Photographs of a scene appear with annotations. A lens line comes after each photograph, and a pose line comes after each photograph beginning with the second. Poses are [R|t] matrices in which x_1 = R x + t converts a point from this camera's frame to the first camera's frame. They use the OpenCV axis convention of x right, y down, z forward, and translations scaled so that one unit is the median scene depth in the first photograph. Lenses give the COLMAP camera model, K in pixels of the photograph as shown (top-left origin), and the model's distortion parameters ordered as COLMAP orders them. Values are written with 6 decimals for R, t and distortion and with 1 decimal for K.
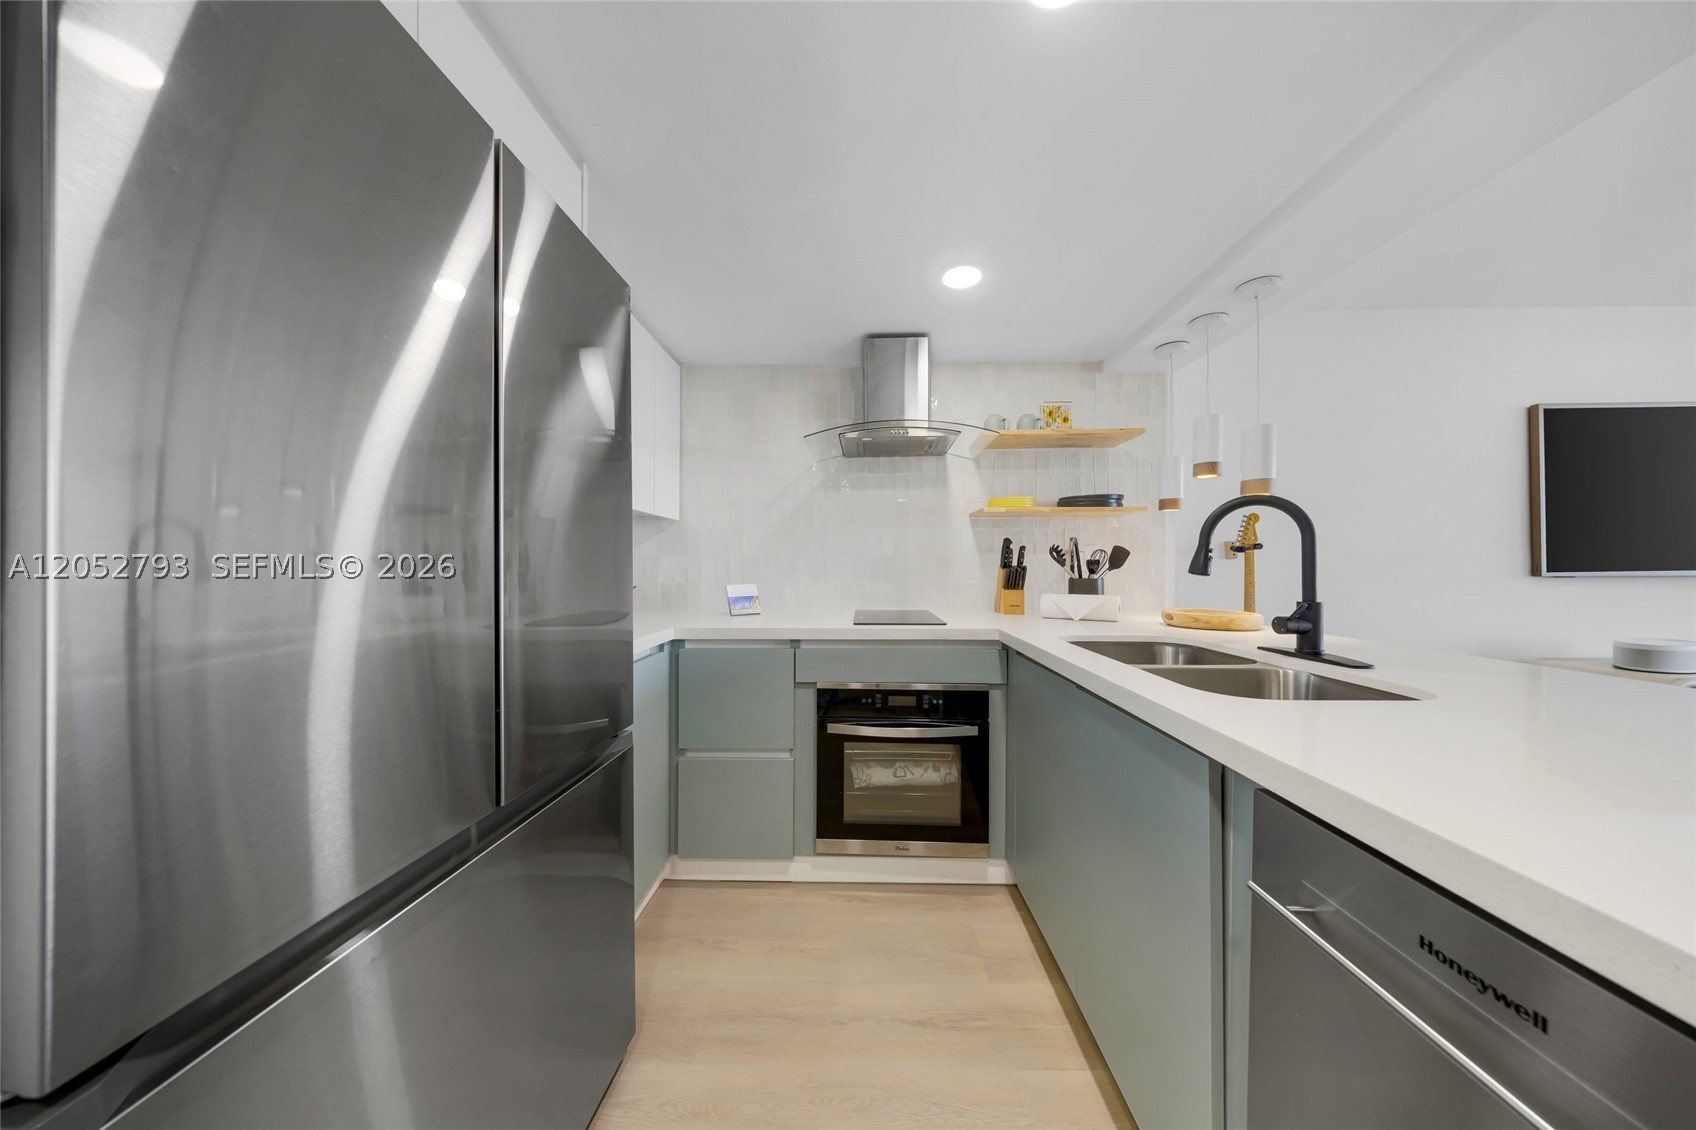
lens RADIAL K [[507.1, 0, 843.6], [0, 507.1, 563.9], [0, 0, 1]] dist [0.005042, -0.001159]
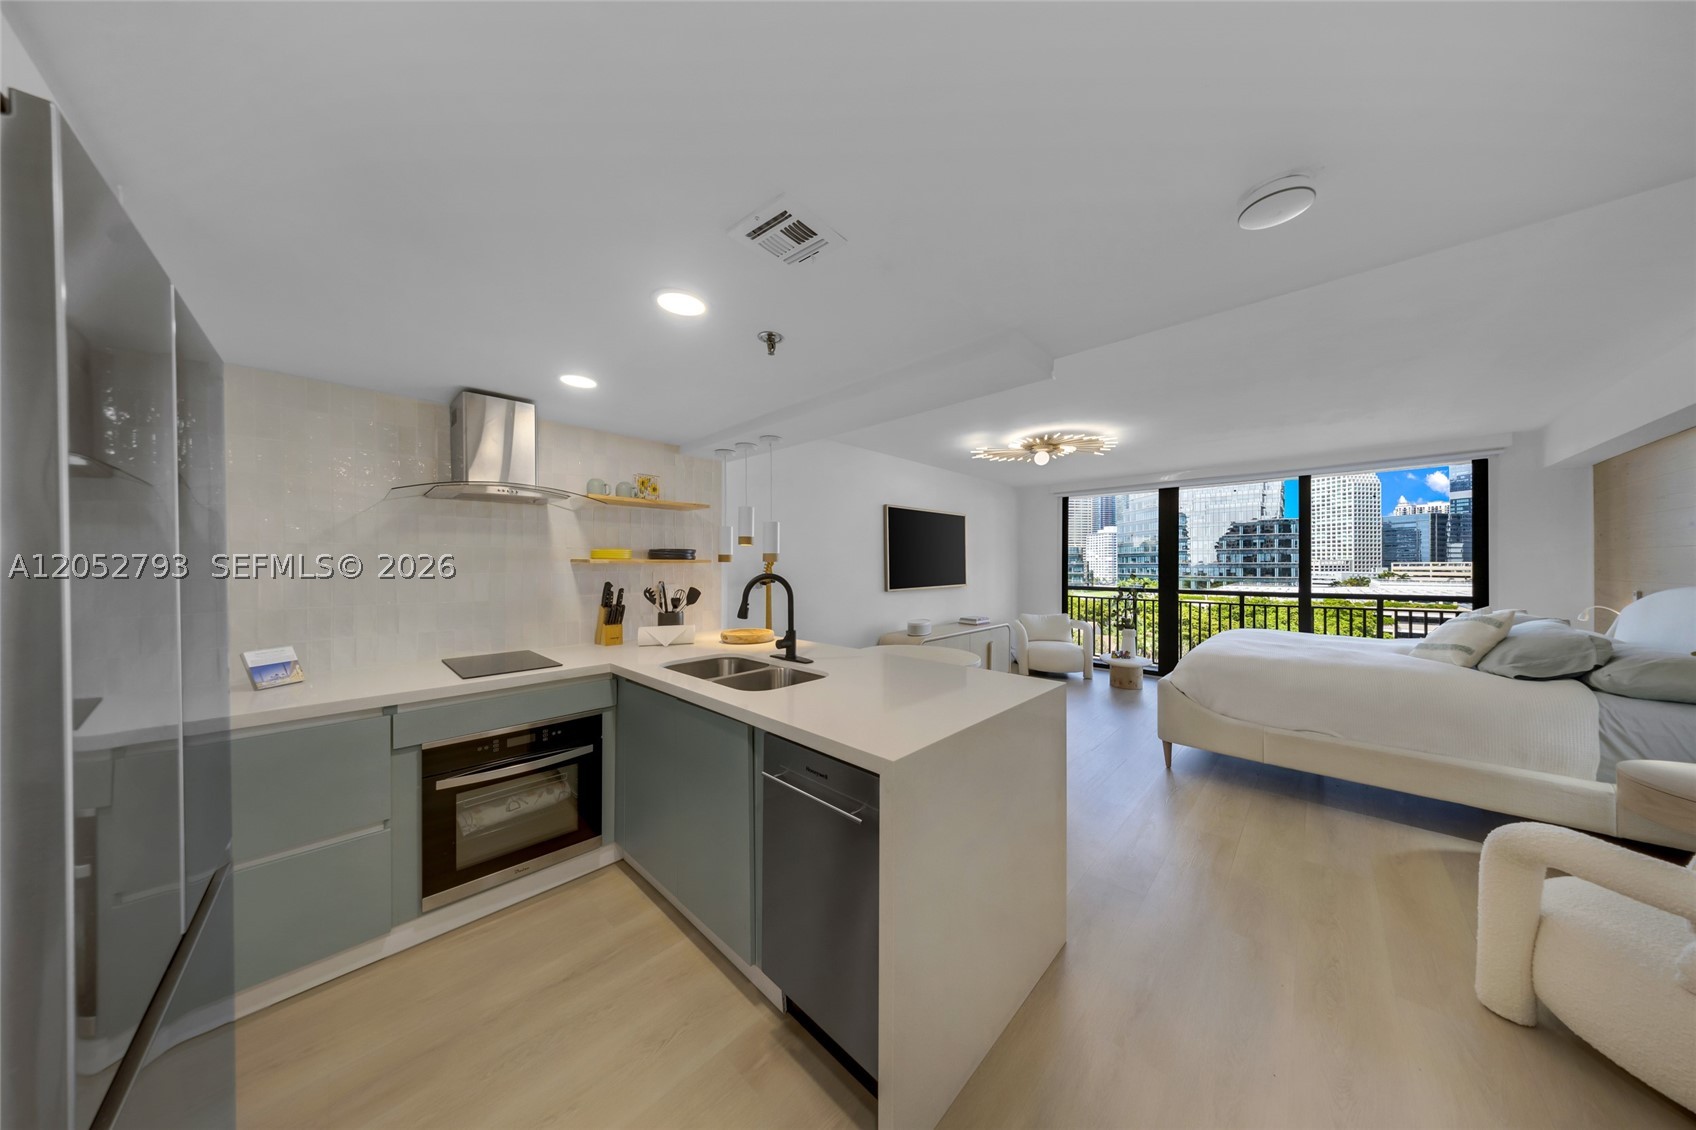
lens RADIAL K [[507.1, 0, 859.4], [0, 507.1, 566.4], [0, 0, 1]] dist [0.005042, -0.001159]
pose [[0.665736, -0.004051, 0.746176, -0.220298], [0.002165, 0.999992, 0.003498, -0.113824], [-0.746184, -0.000713, 0.665739, -0.303218]]
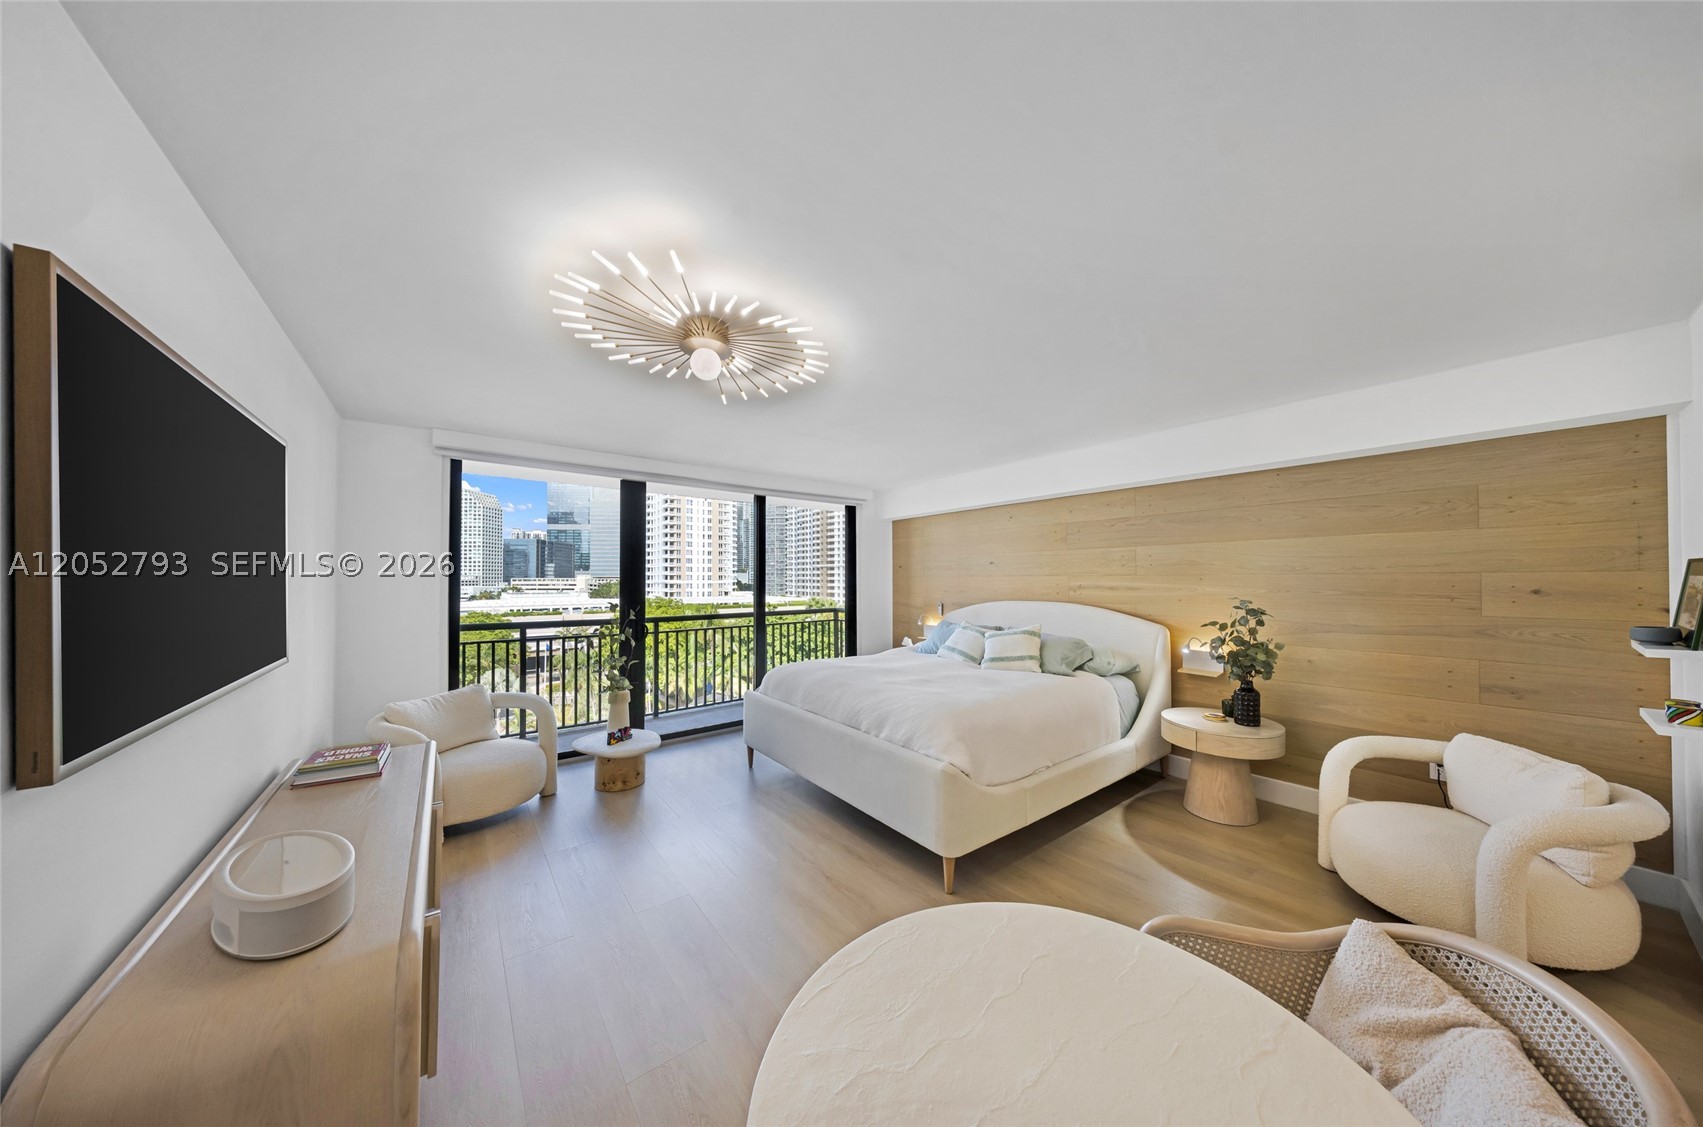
lens RADIAL K [[510.9, 0, 865.6], [0, 510.9, 575.5], [0, 0, 1]] dist [-0.001785, -0.000429]
pose [[-0.637601, 0.004833, 0.770351, 1.070807], [-0.000778, 0.999976, -0.006918, -0.146734], [-0.770366, -0.005010, -0.637582, 1.128417]]
